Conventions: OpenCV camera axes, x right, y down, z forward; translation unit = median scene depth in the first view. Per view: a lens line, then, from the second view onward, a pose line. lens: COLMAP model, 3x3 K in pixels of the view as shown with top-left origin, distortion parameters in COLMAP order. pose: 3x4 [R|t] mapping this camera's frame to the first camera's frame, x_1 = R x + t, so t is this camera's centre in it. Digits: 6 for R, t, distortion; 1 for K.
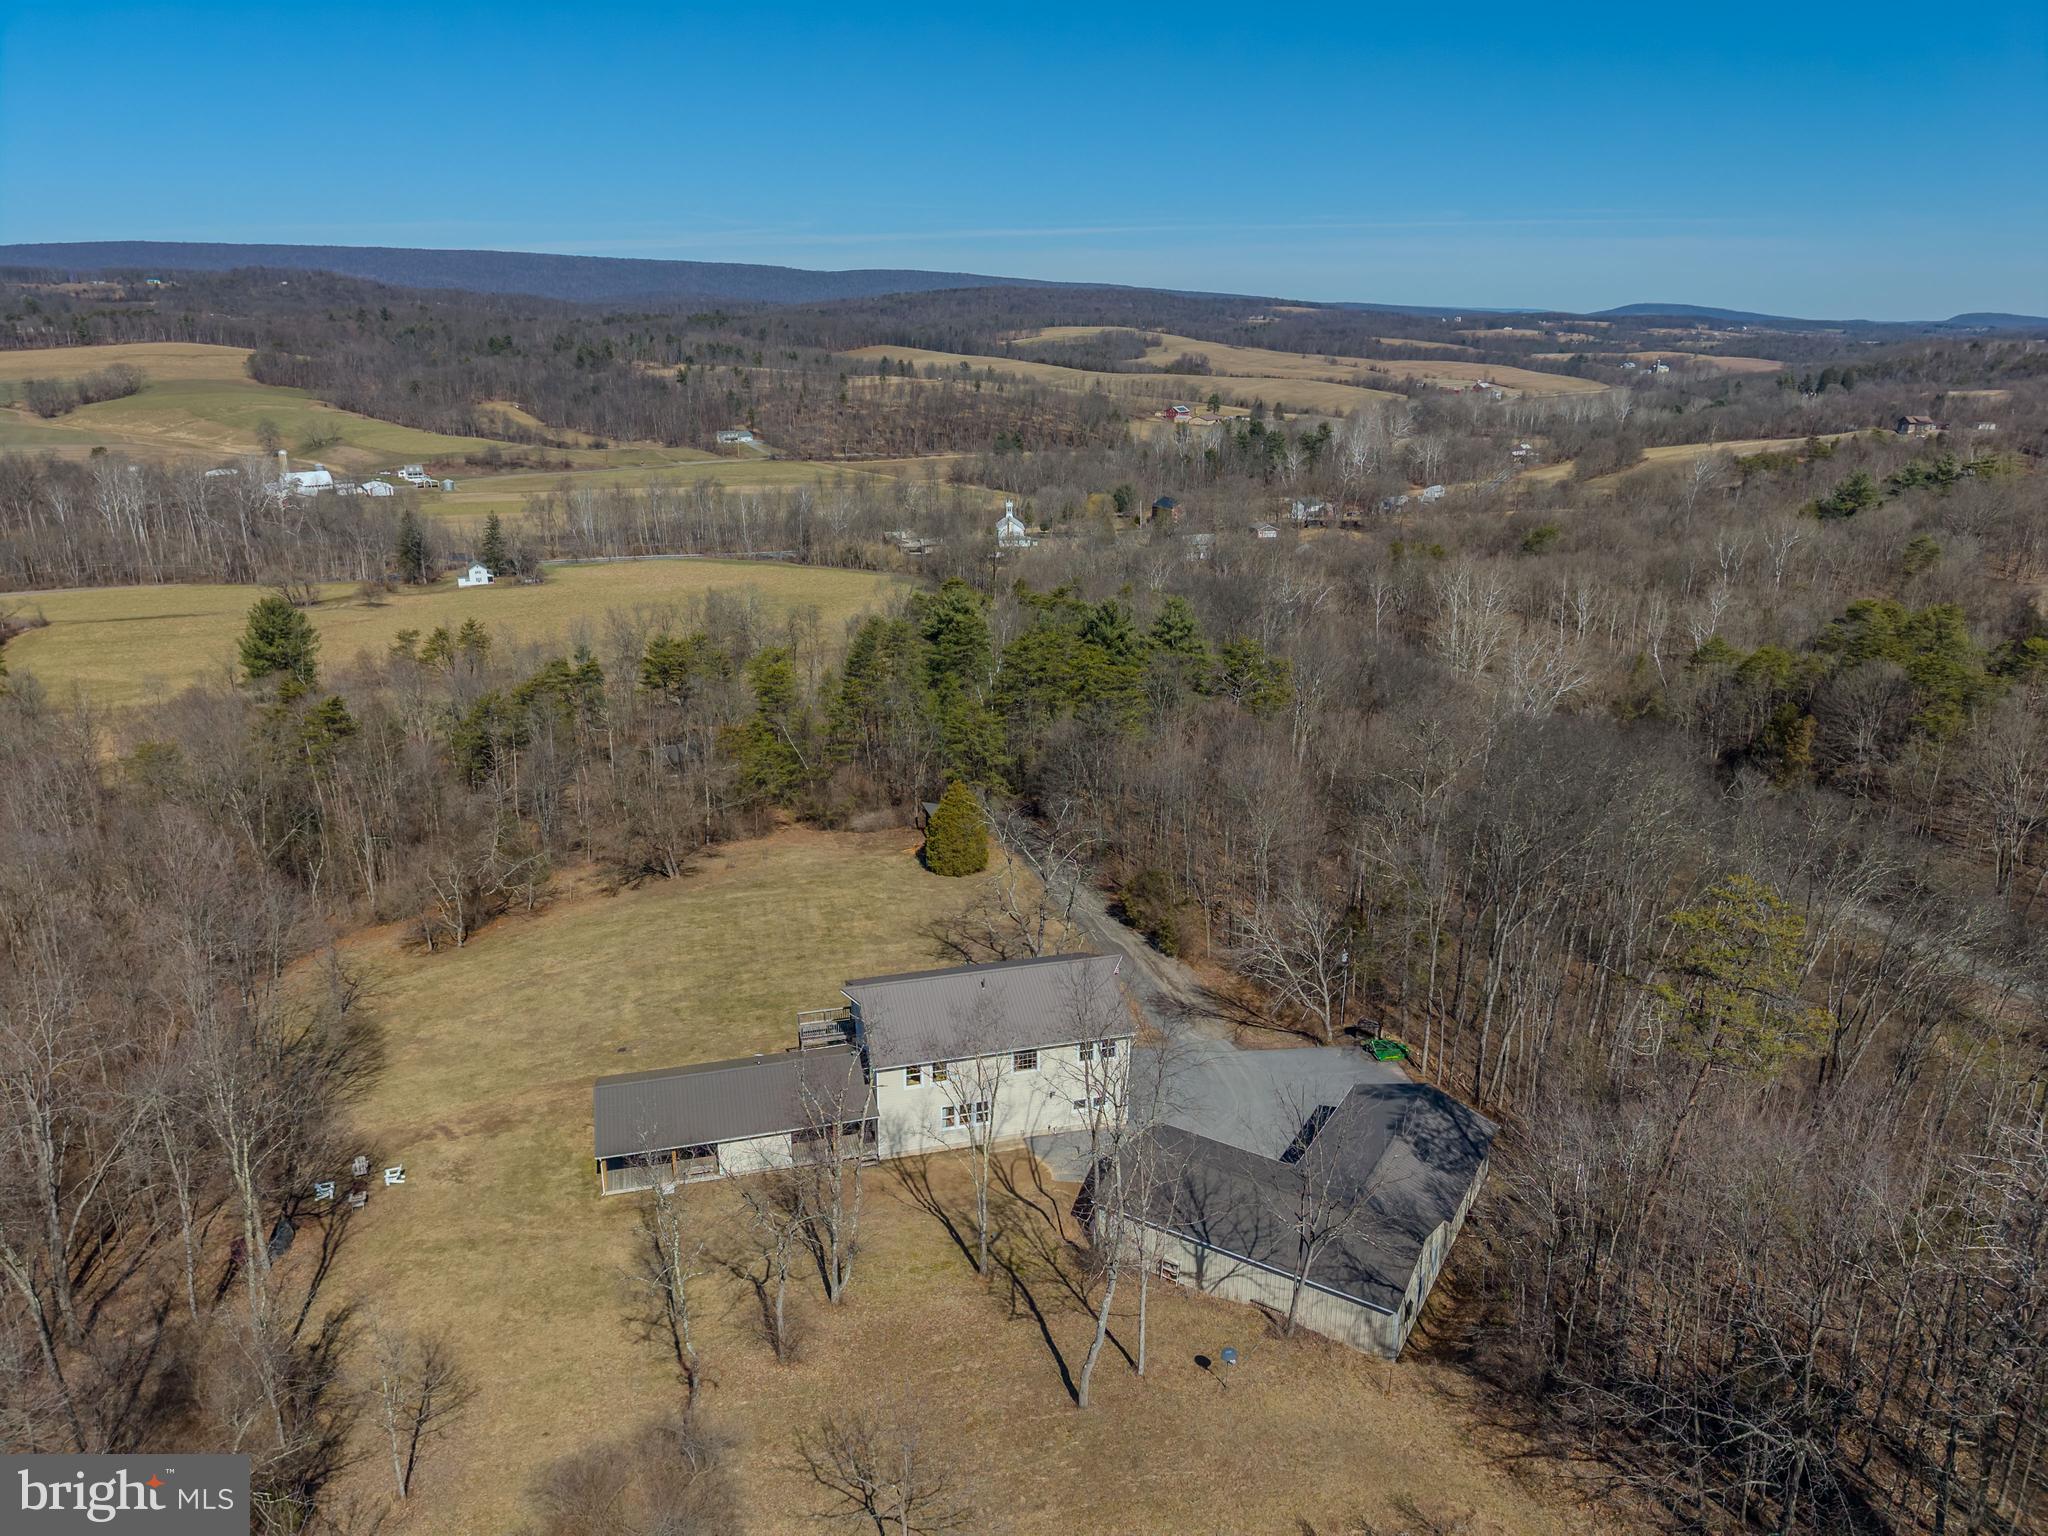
lens RADIAL K [[1366.3, 0, 1024.0], [0, 1366.3, 768.0], [0, 0, 1]] dist [0.022813, -0.023846]
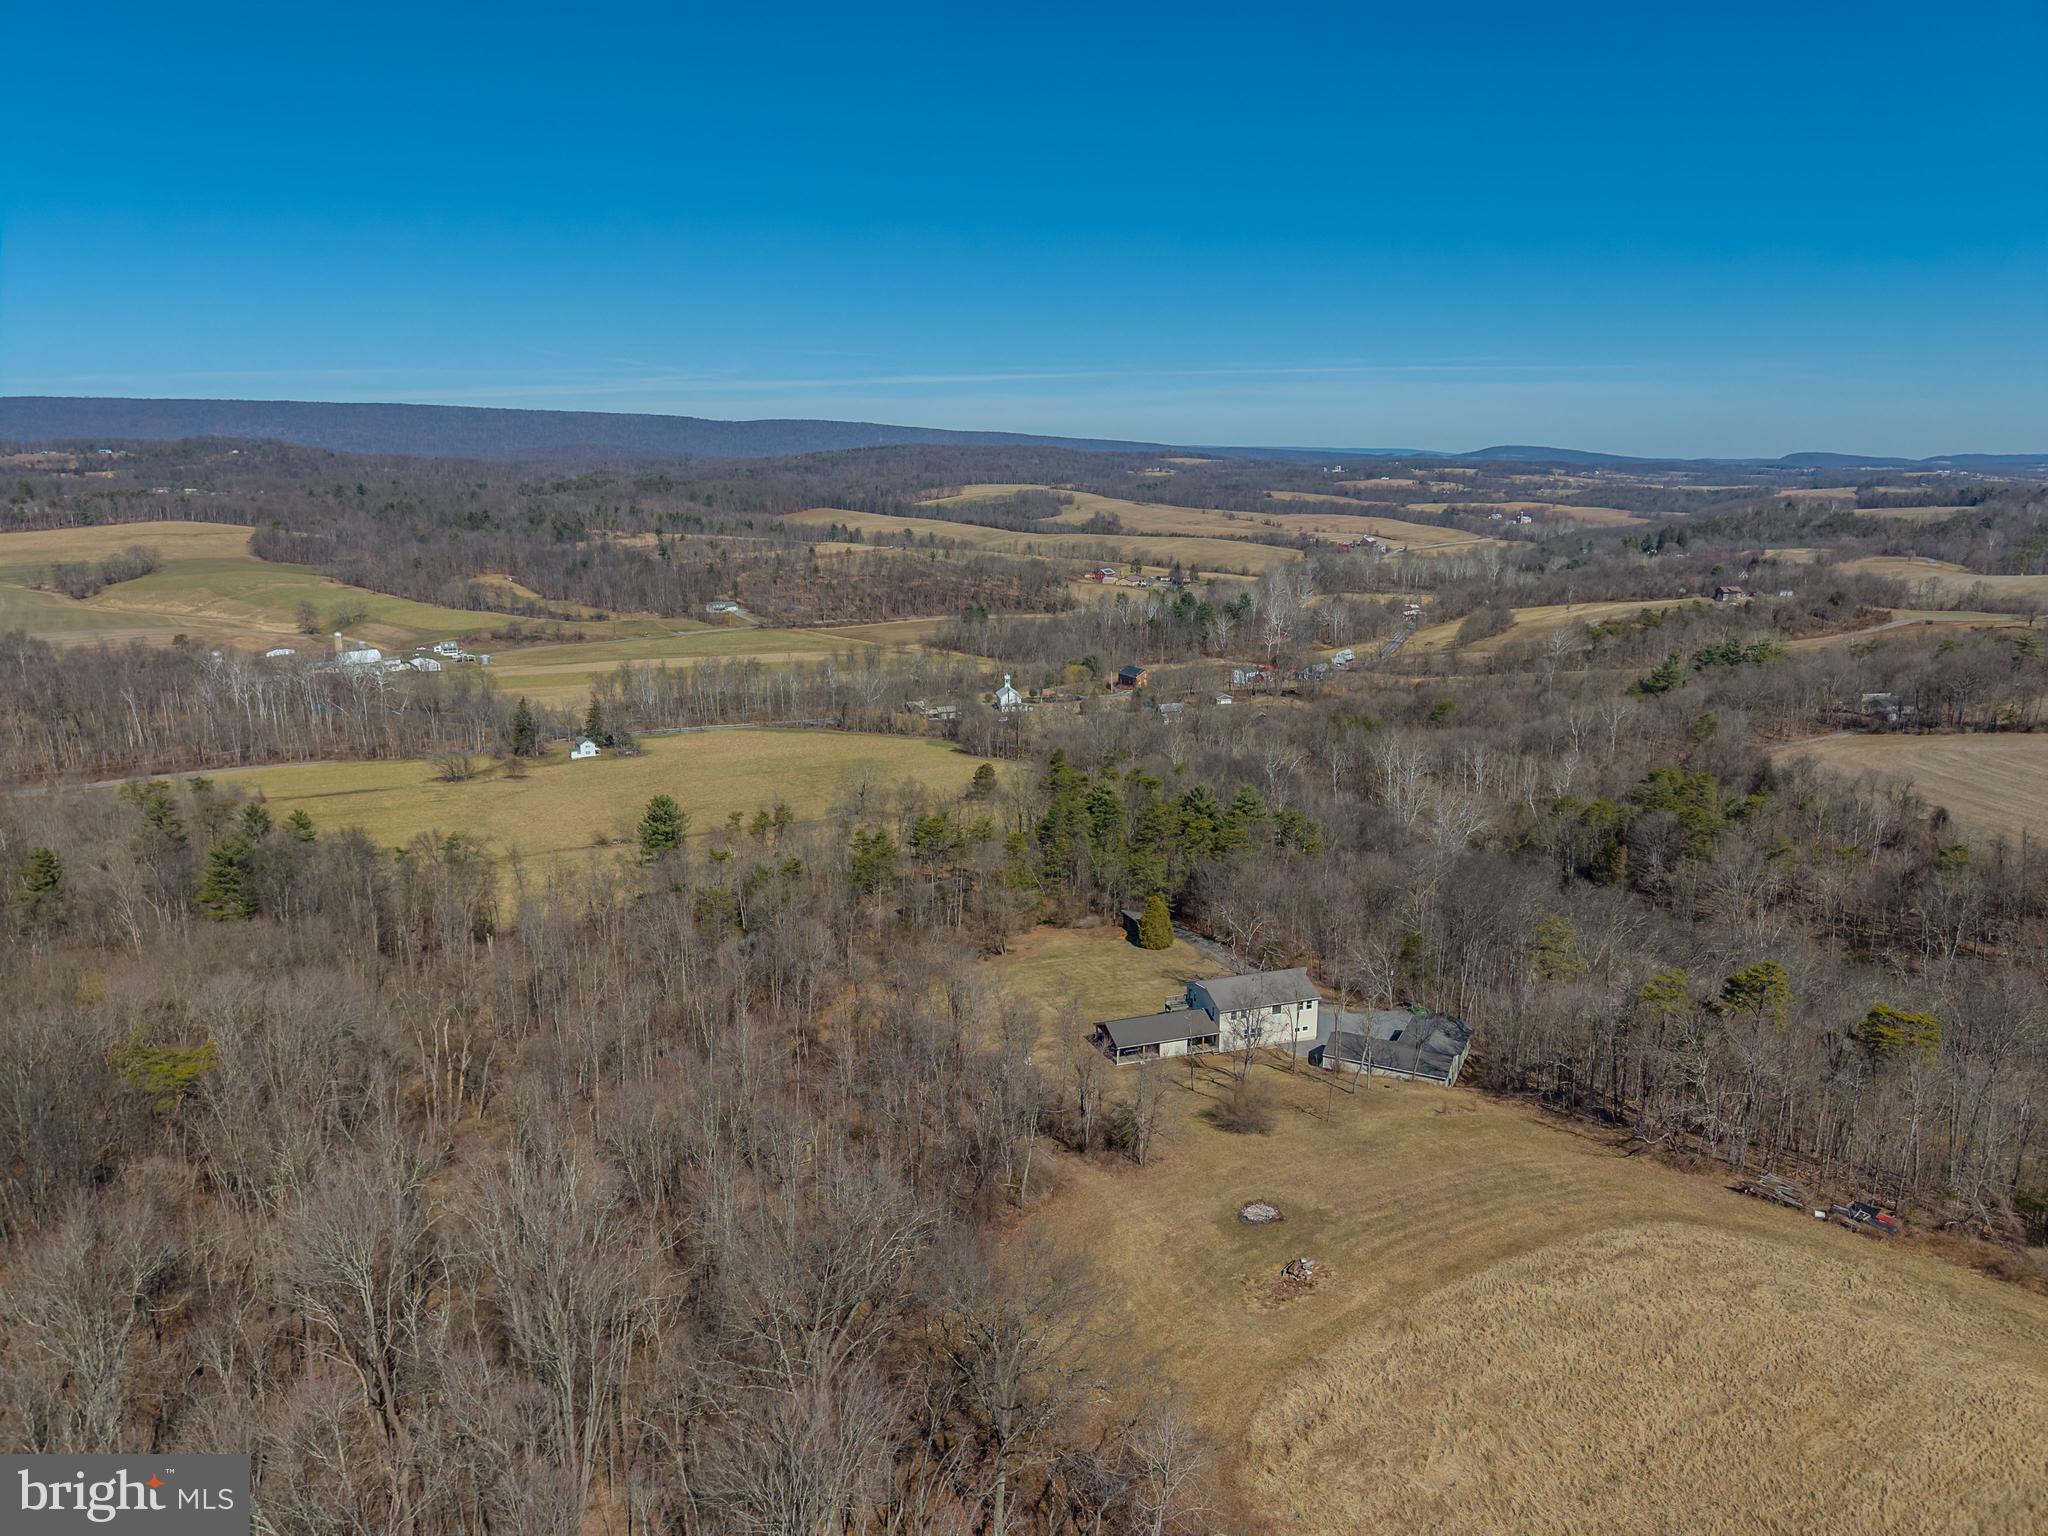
lens RADIAL K [[1361.2, 0, 1024.0], [0, 1361.2, 768.0], [0, 0, 1]] dist [0.039448, -0.047305]
pose [[0.997183, -0.022023, 0.071706, -0.044388], [0.028737, 0.995159, -0.093987, 0.000527], [-0.069289, 0.095783, 0.992988, -0.101118]]
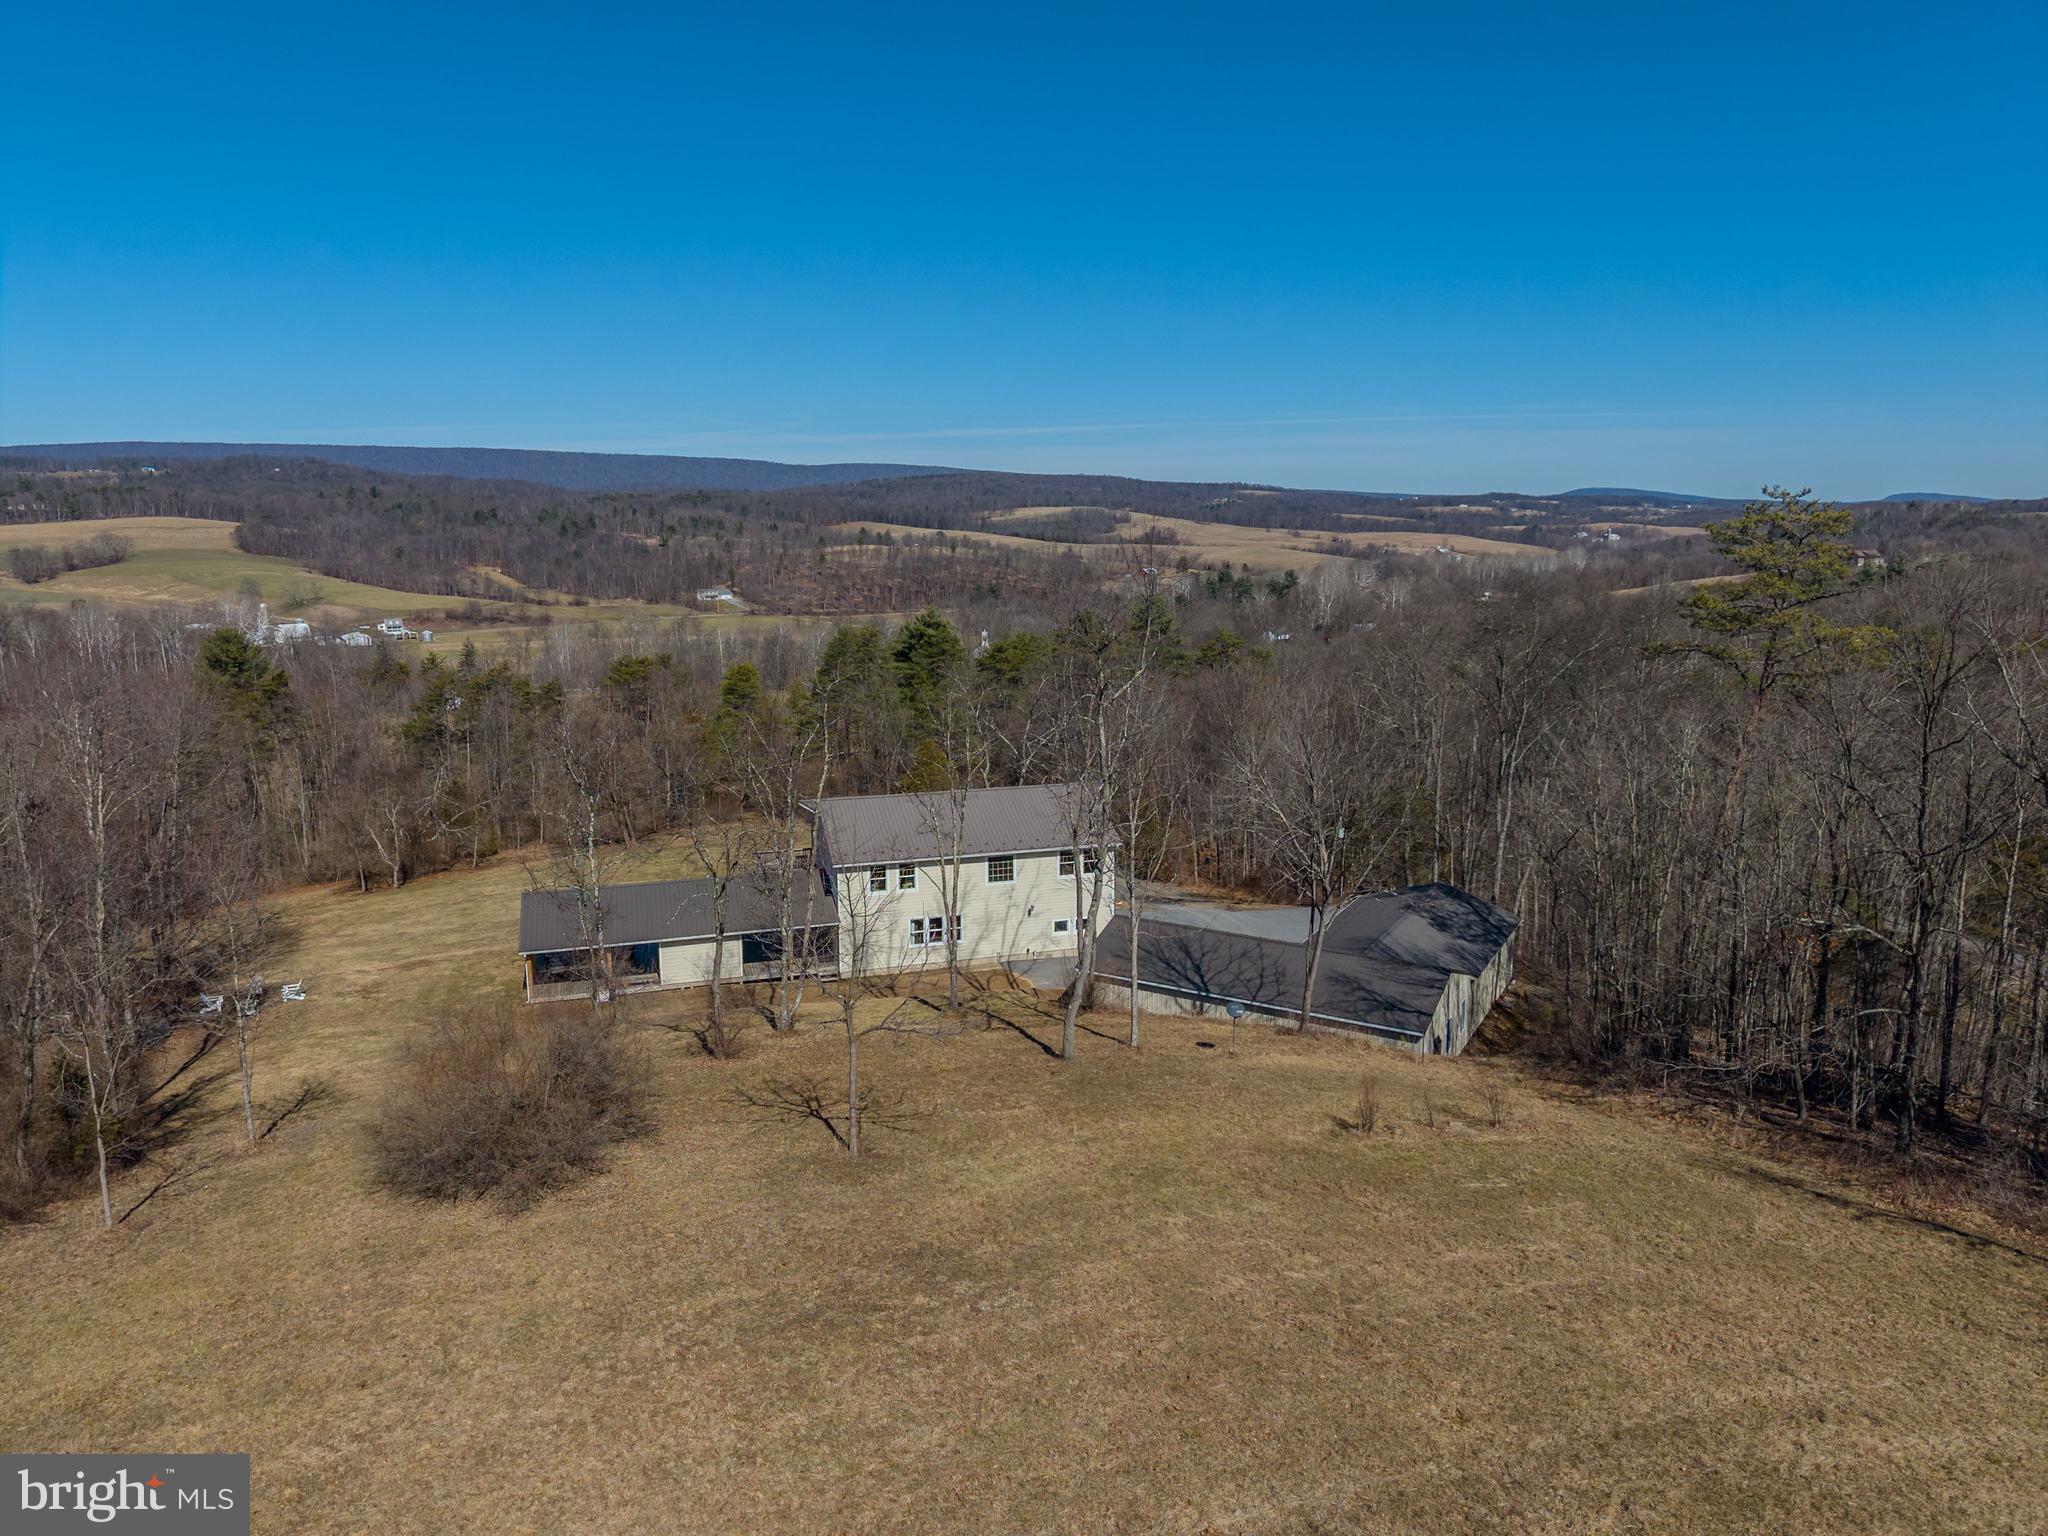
lens RADIAL K [[1361.2, 0, 1024.0], [0, 1361.2, 768.0], [0, 0, 1]] dist [0.039448, -0.047305]
pose [[0.999771, -0.013615, 0.016529, 0.000319], [0.015648, 0.991415, -0.129814, 0.019711], [-0.014620, 0.130043, 0.991401, 0.007054]]
